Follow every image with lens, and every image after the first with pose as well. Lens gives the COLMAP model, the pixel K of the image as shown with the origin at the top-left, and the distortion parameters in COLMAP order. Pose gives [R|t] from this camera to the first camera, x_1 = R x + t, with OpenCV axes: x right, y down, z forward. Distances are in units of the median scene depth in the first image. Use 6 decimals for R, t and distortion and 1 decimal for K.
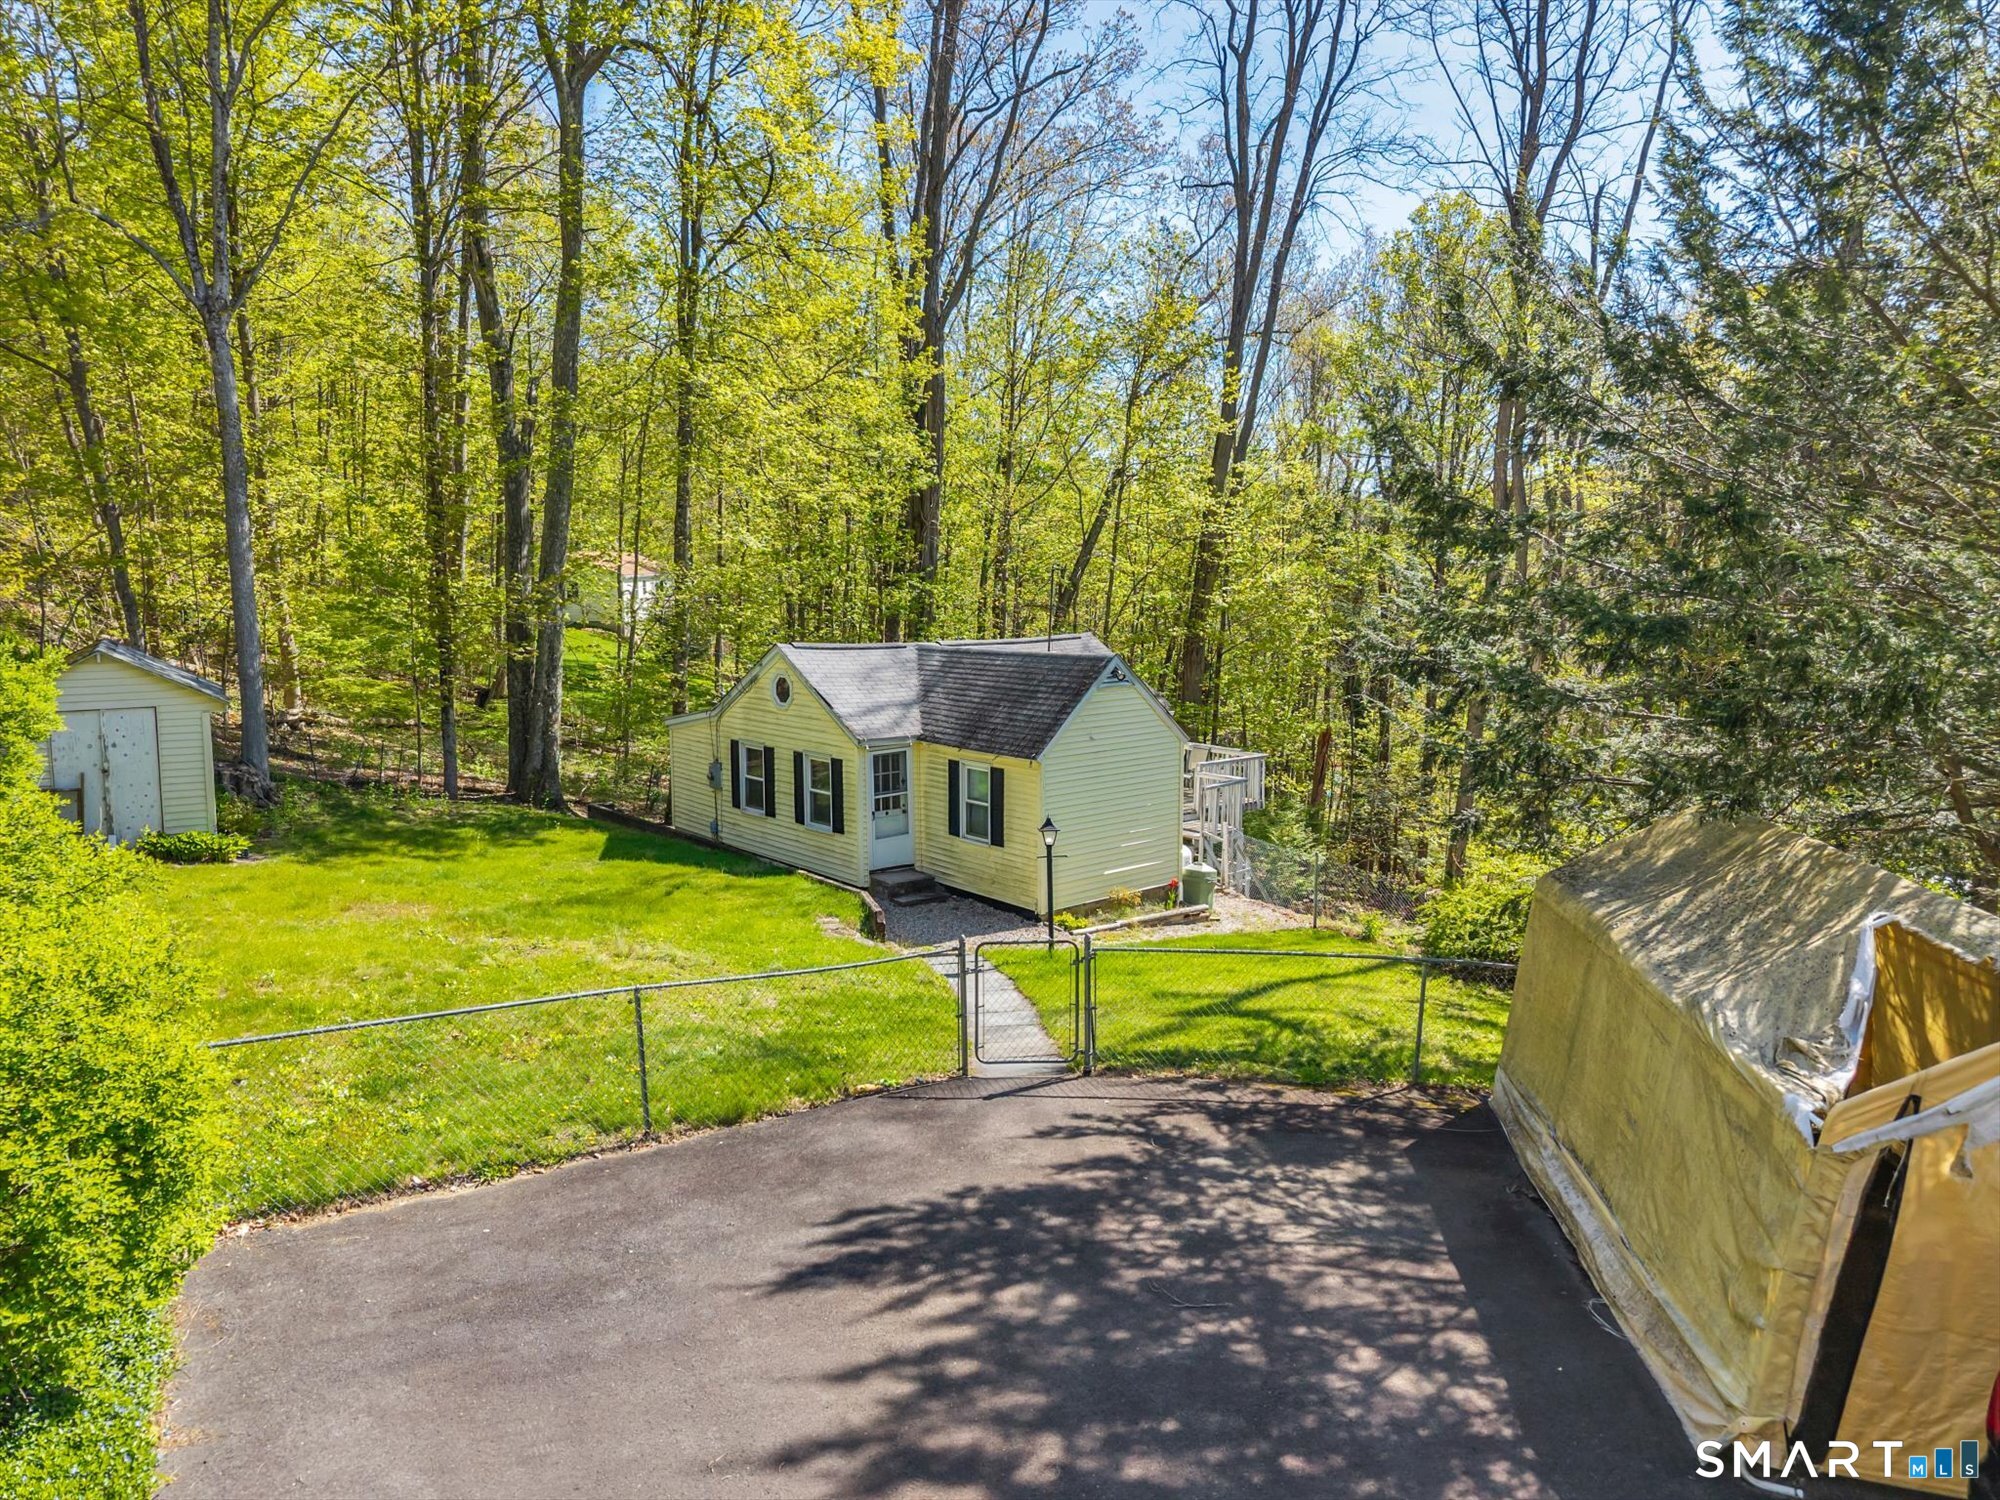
lens RADIAL K [[1344.5, 0, 1000.2], [0, 1344.5, 740.6], [0, 0, 1]] dist [0.012509, -0.010638]
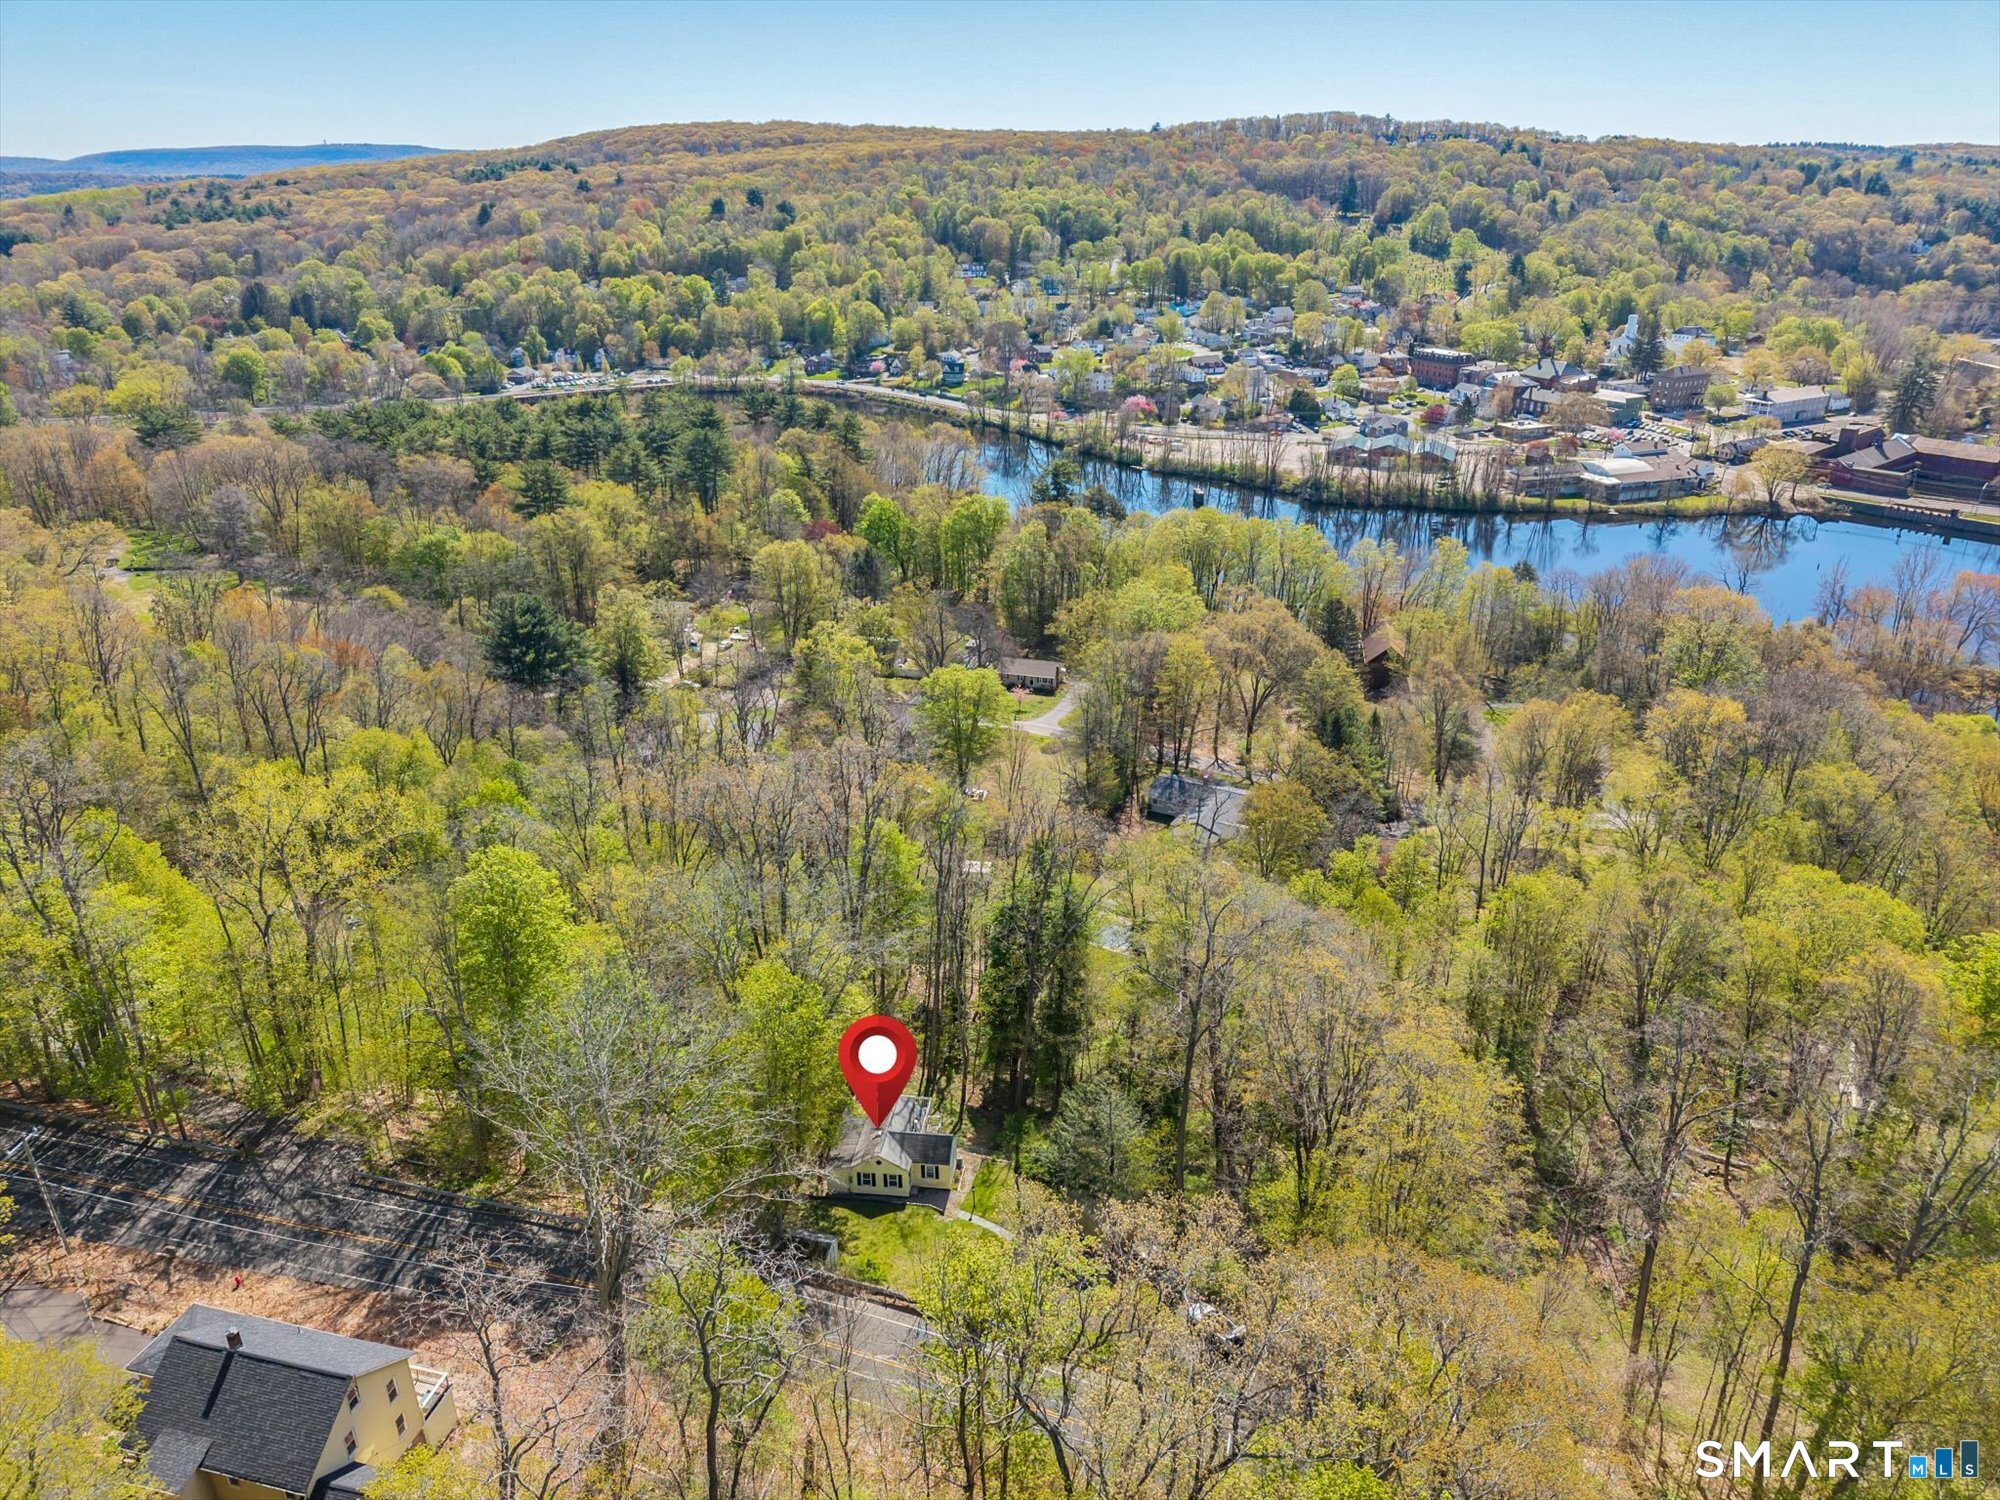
lens RADIAL K [[1344.5, 0, 998.3], [0, 1344.5, 761.3], [0, 0, 1]] dist [0.012509, -0.010638]
pose [[0.726075, -0.281698, 0.627264, -2.313903], [0.082092, 0.941219, 0.327669, -2.736531], [-0.682697, -0.186419, 0.706521, -2.177657]]
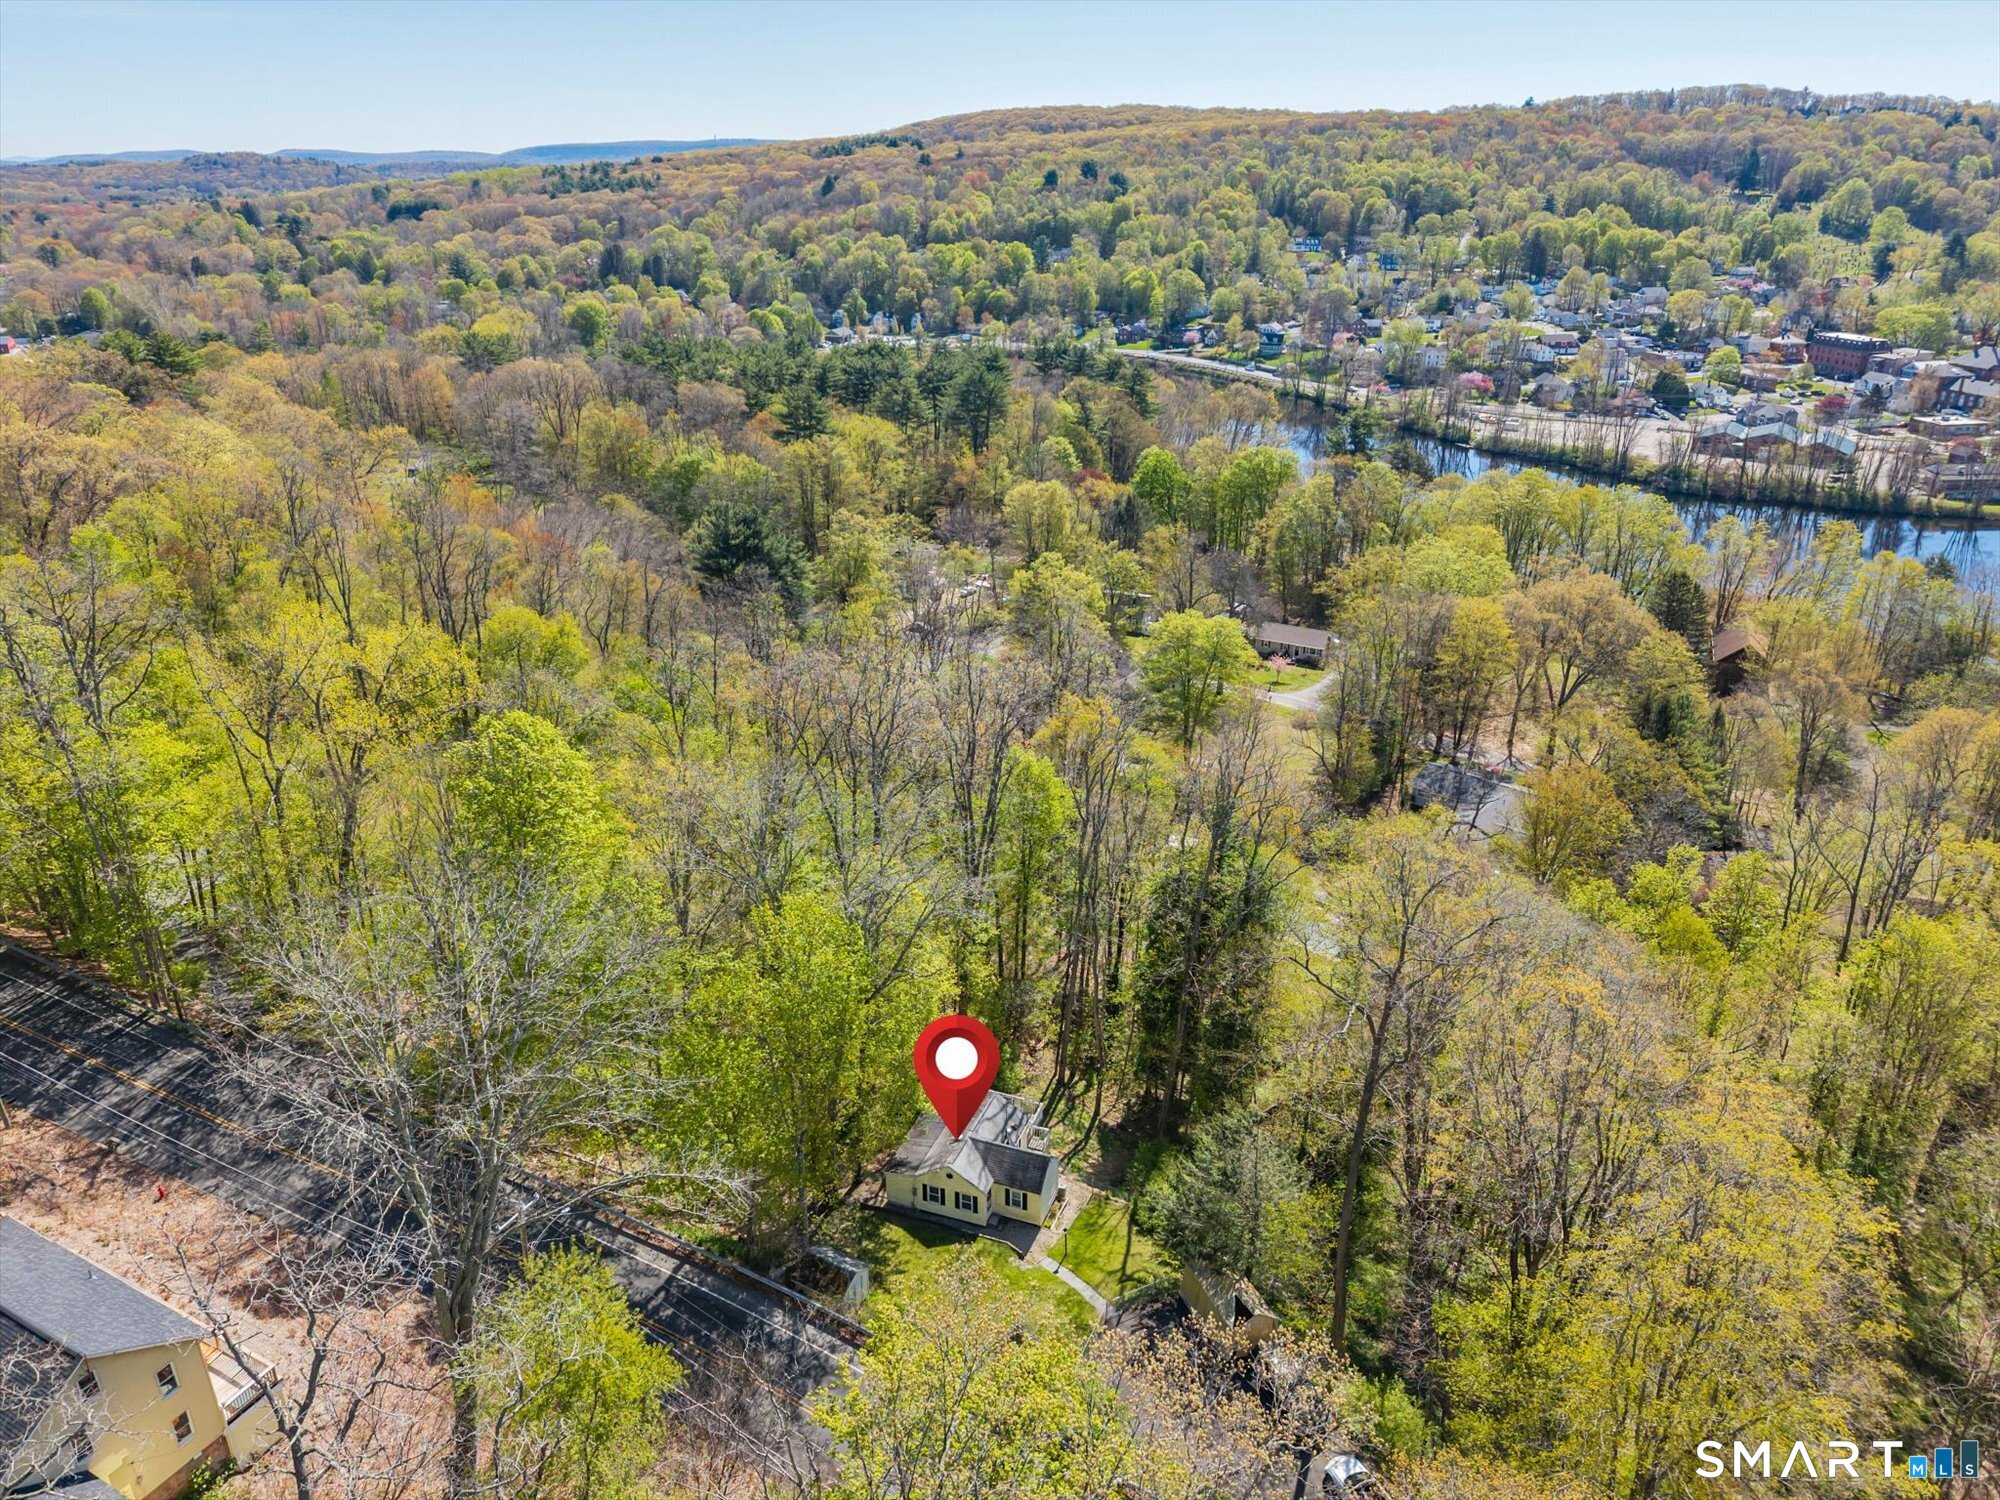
lens RADIAL K [[1344.5, 0, 1000.6], [0, 1344.5, 740.1], [0, 0, 1]] dist [0.012509, -0.010638]
pose [[0.869341, -0.196285, 0.453562, -1.400045], [0.059747, 0.952756, 0.297801, -2.130000], [-0.490588, -0.231791, 0.839998, -1.695441]]
